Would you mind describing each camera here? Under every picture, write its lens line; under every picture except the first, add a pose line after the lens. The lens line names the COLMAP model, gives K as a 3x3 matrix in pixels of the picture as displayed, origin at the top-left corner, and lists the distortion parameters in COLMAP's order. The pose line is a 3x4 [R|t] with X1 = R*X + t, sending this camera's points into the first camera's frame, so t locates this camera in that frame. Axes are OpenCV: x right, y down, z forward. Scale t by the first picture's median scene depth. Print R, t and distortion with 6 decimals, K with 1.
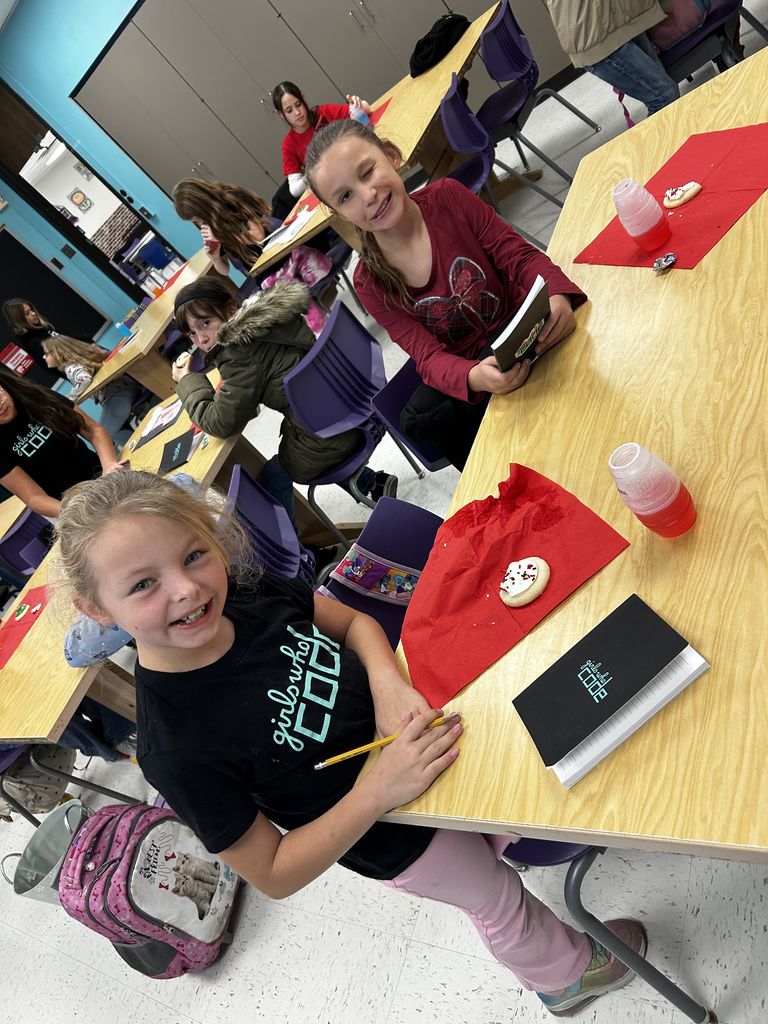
lens RADIAL K [[784.1, 0, 384.0], [0, 784.1, 512.0], [0, 0, 1]] dist [0.033026, -0.047562]
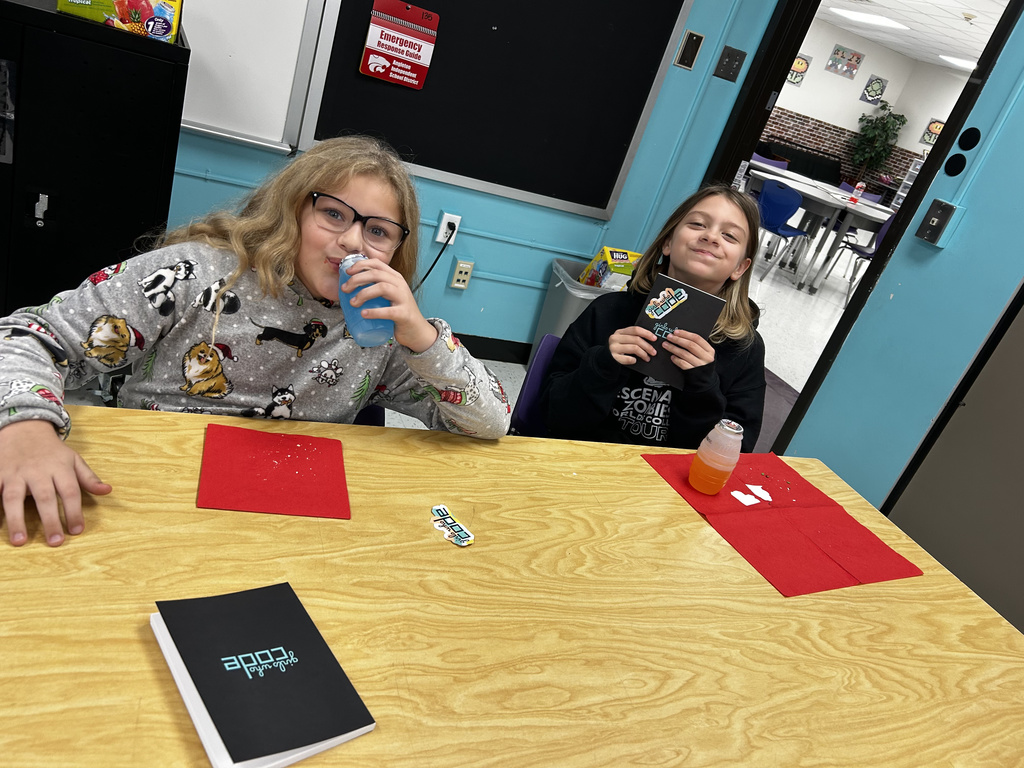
lens RADIAL K [[784.1, 0, 512.0], [0, 784.1, 384.0], [0, 0, 1]] dist [0.033026, -0.047562]
pose [[0.338091, 0.932065, -0.130192, -0.250003], [-0.935342, 0.348084, 0.063029, -0.209004], [0.104065, 0.100464, 0.989483, 0.650923]]
